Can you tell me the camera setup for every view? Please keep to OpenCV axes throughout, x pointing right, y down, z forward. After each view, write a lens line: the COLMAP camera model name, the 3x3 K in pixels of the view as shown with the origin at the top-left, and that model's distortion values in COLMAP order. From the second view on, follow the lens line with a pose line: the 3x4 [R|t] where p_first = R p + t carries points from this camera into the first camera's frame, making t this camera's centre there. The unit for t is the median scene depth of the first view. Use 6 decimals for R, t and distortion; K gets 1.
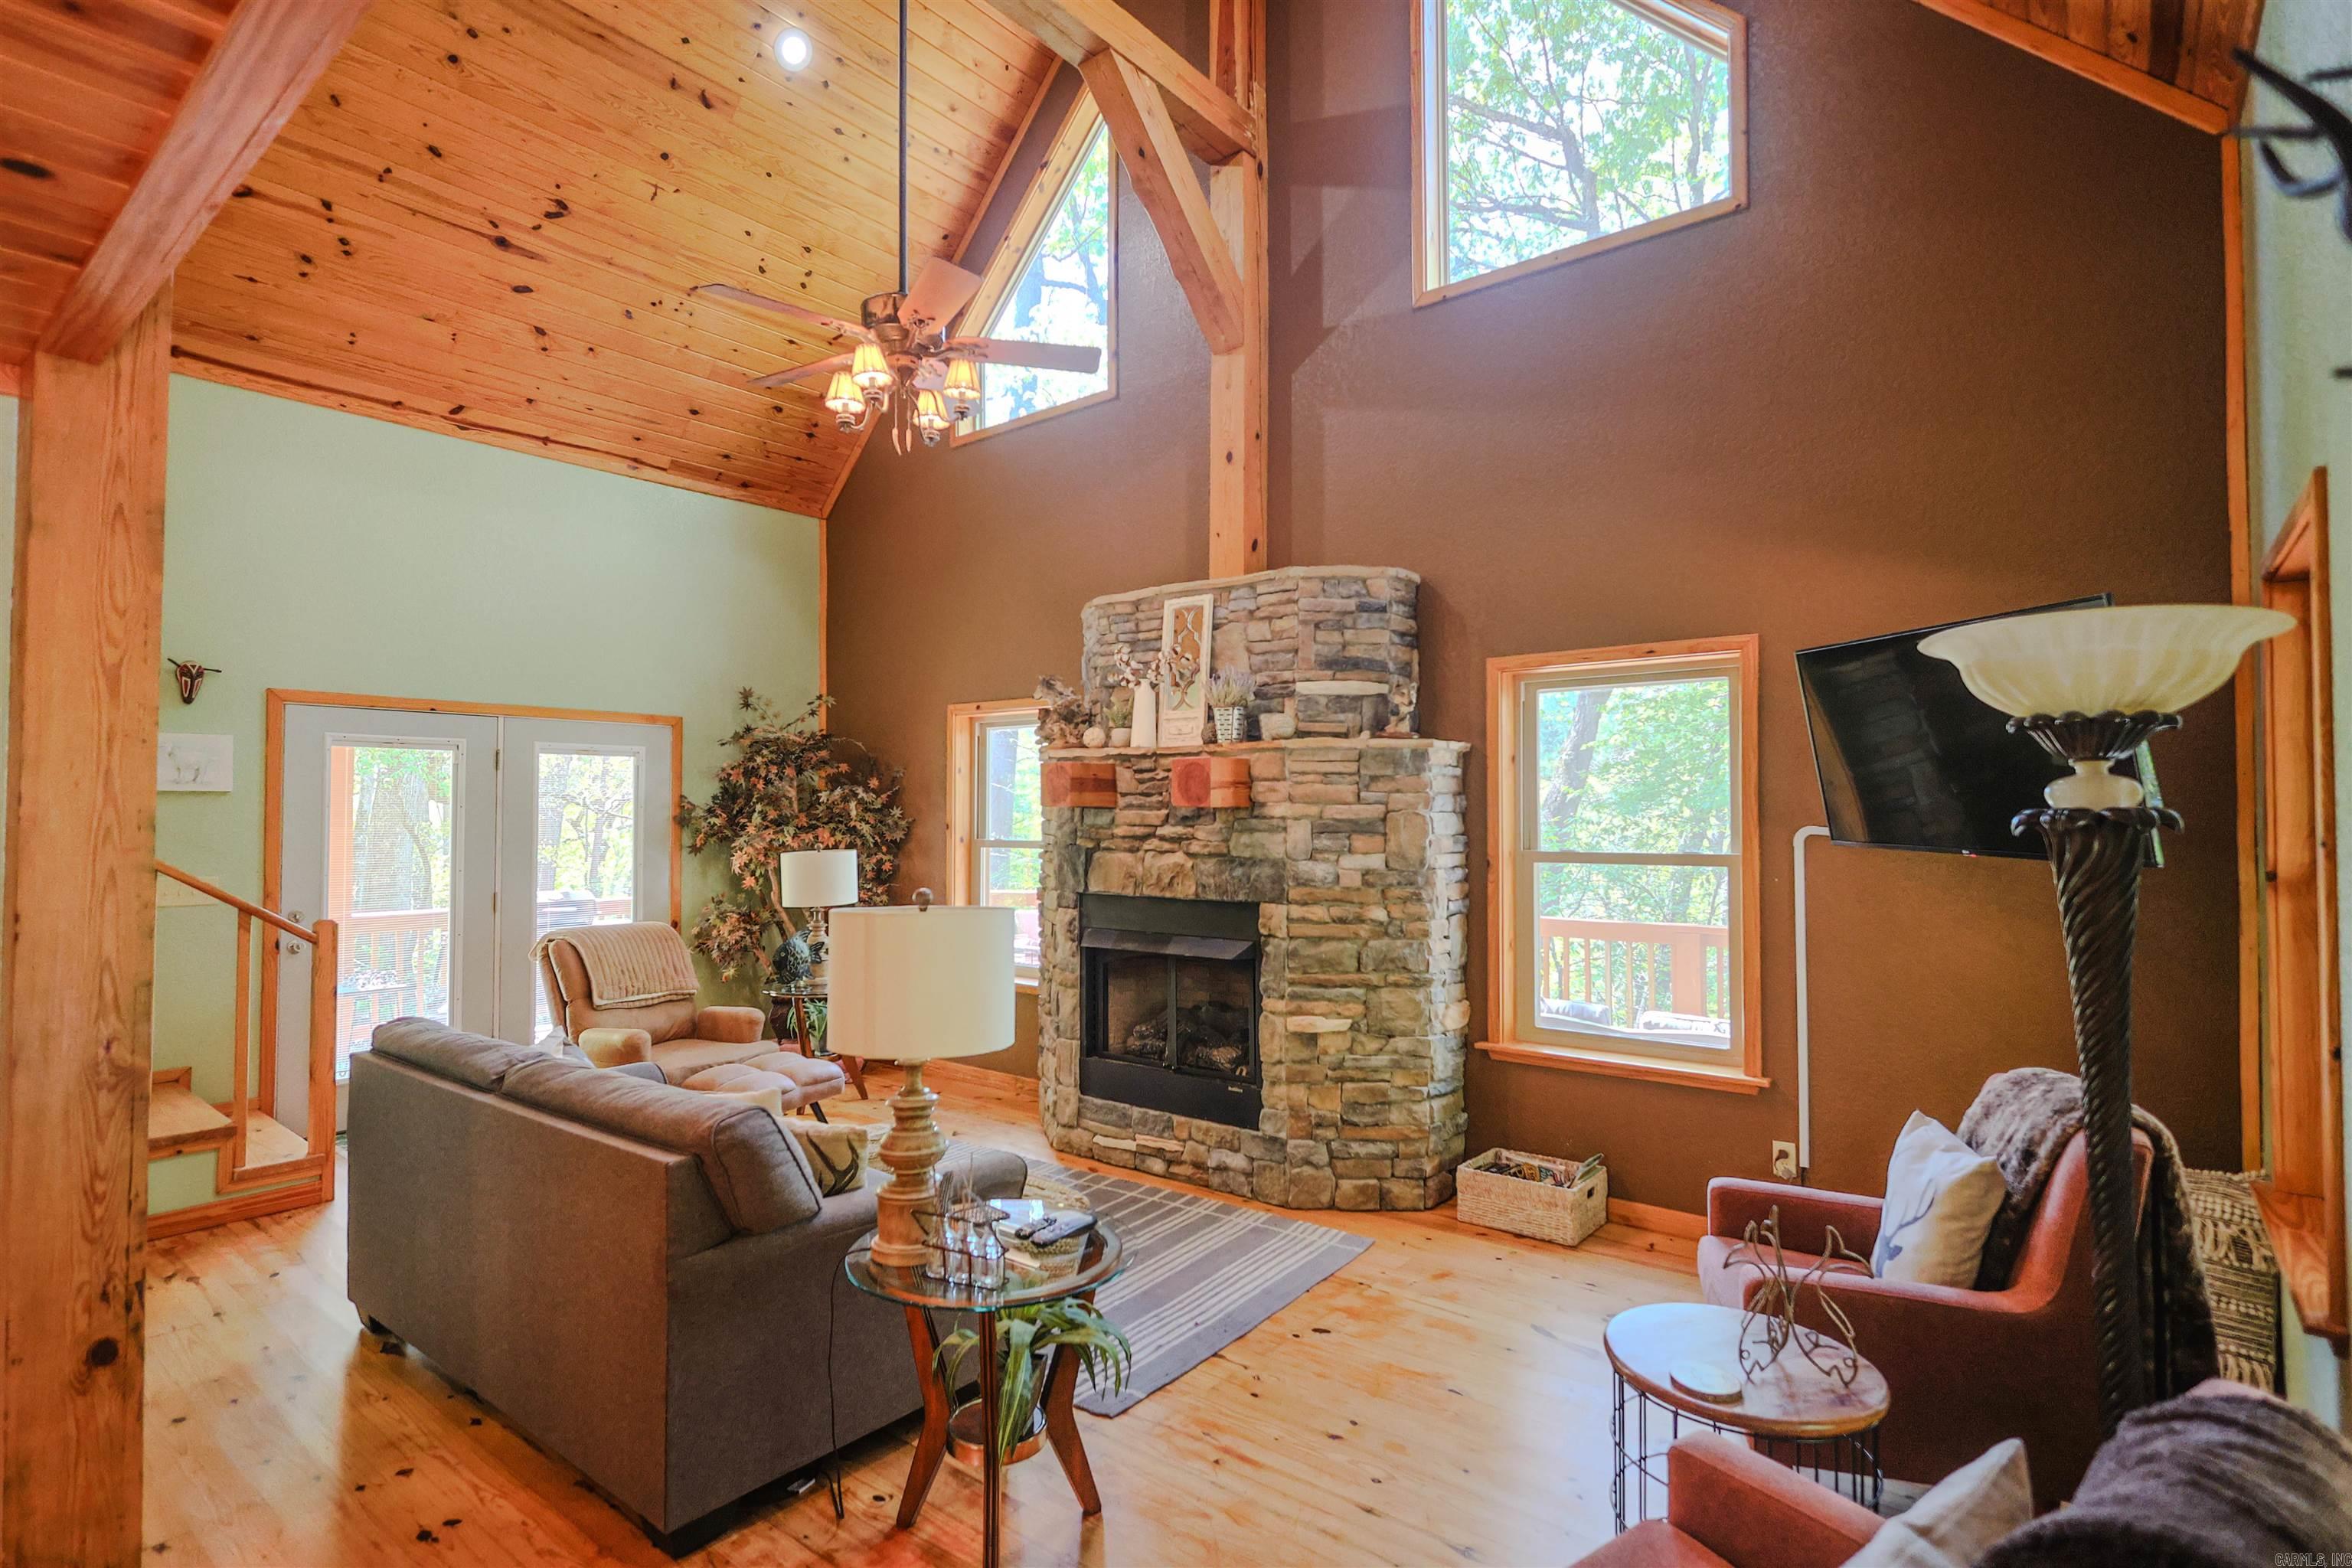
lens RADIAL K [[1138.6, 0, 1175.9], [0, 1138.6, 799.1], [0, 0, 1]] dist [-0.002835, 0.003174]
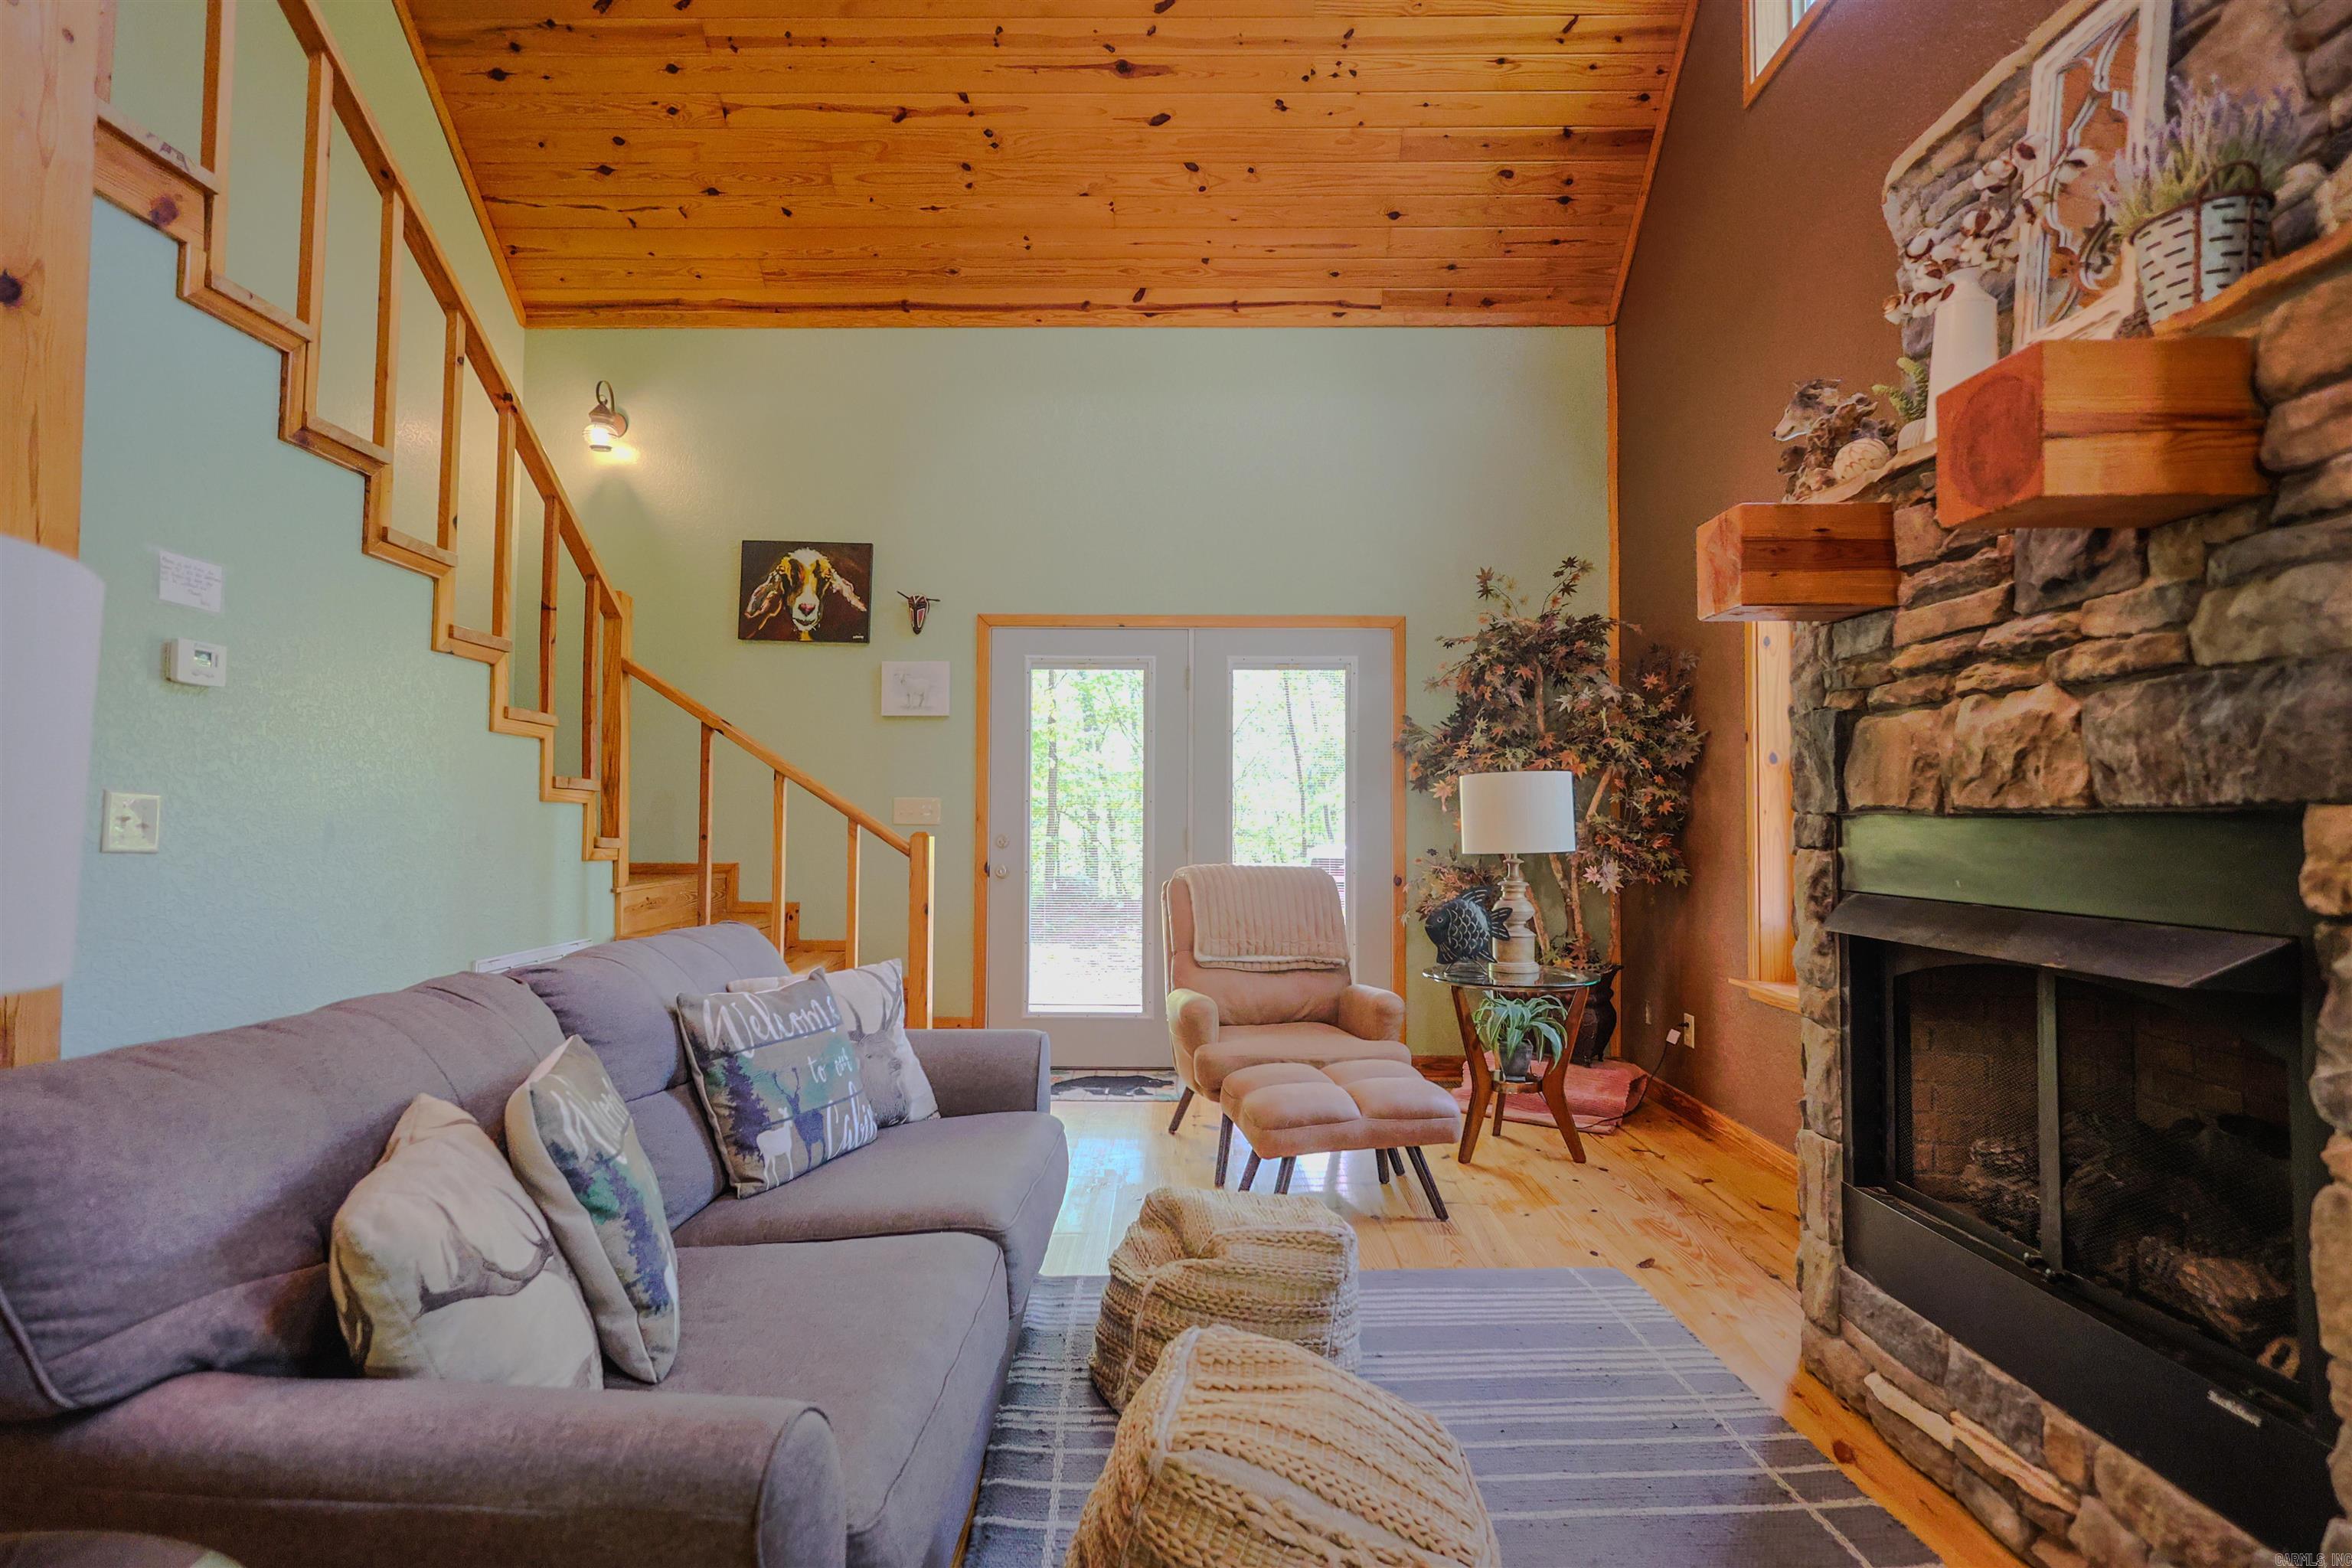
lens RADIAL K [[1138.6, 0, 1178.1], [0, 1138.6, 791.4], [0, 0, 1]] dist [-0.002835, 0.003174]
pose [[0.618551, -0.016328, -0.785575, 0.111026], [0.005911, 0.999852, -0.016127, 0.080369], [0.785722, 0.005332, 0.618556, 0.524844]]
